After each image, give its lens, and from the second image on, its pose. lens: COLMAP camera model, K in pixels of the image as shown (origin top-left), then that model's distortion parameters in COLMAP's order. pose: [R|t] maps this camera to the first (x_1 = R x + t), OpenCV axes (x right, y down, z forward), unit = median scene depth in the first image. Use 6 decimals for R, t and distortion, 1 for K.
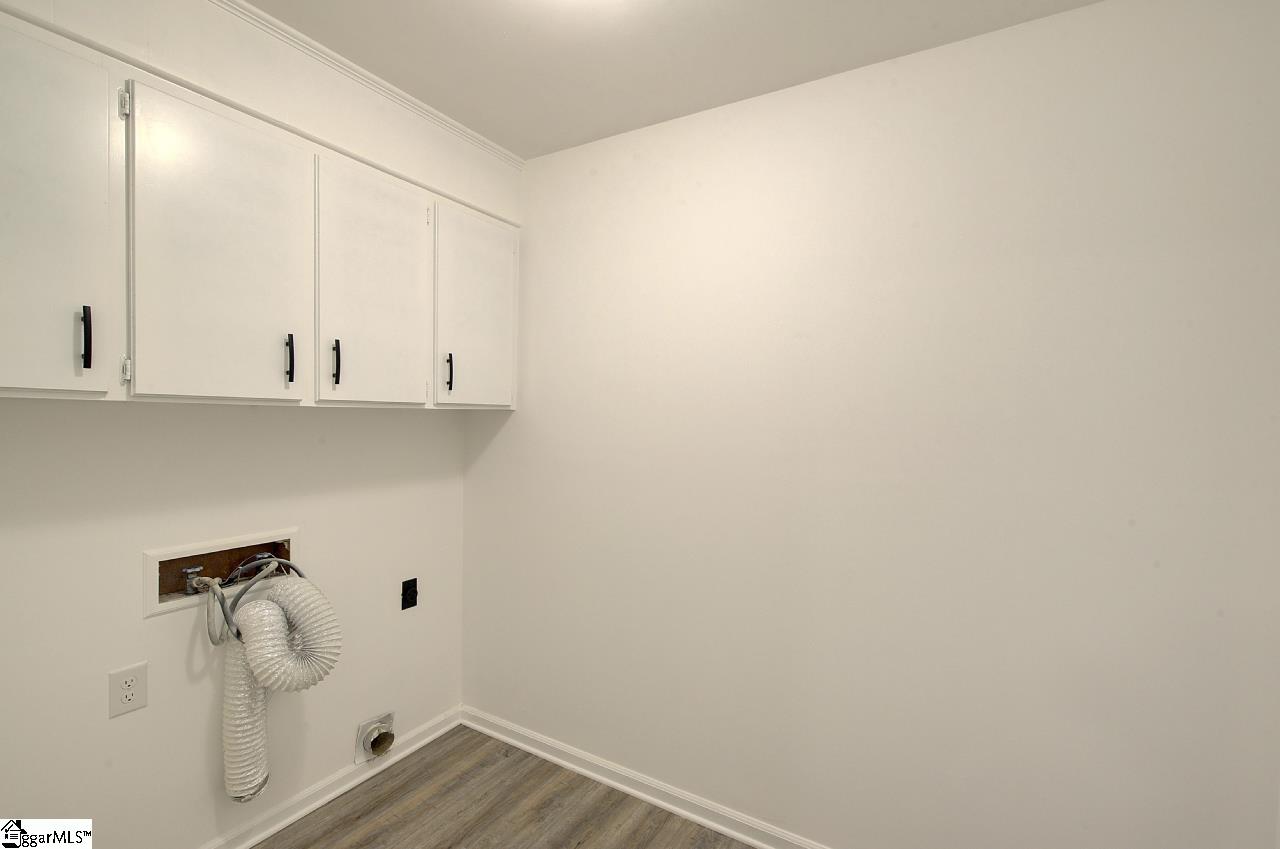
lens RADIAL K [[561.0, 0, 649.8], [0, 561.0, 419.7], [0, 0, 1]] dist [-0.001479, 0.000407]
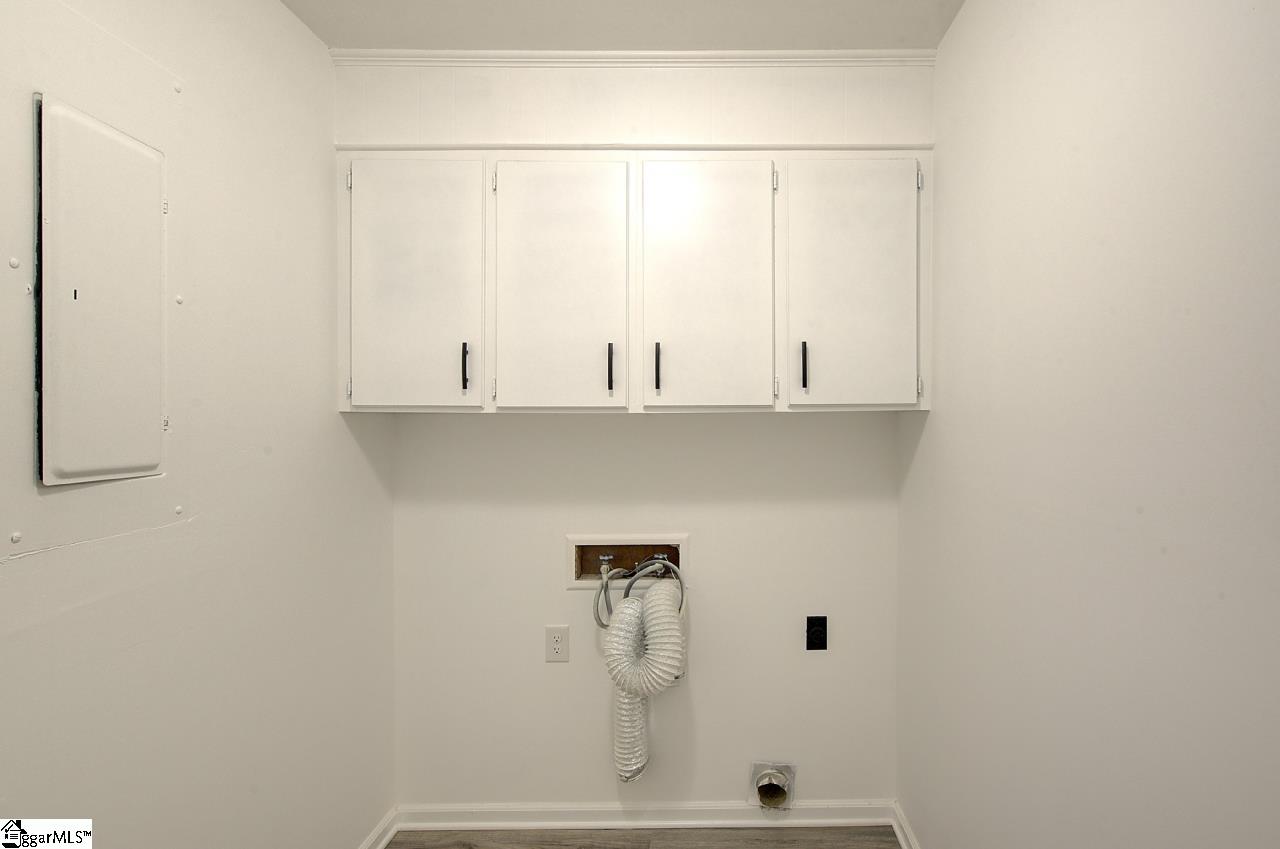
lens RADIAL K [[587.0, 0, 641.0], [0, 587.0, 418.9], [0, 0, 1]] dist [-0.000560, 0.000434]
pose [[0.511683, -0.024209, -0.858833, 0.274817], [0.007822, 0.999693, -0.023519, 0.010153], [0.859139, 0.005316, 0.511715, 0.438106]]
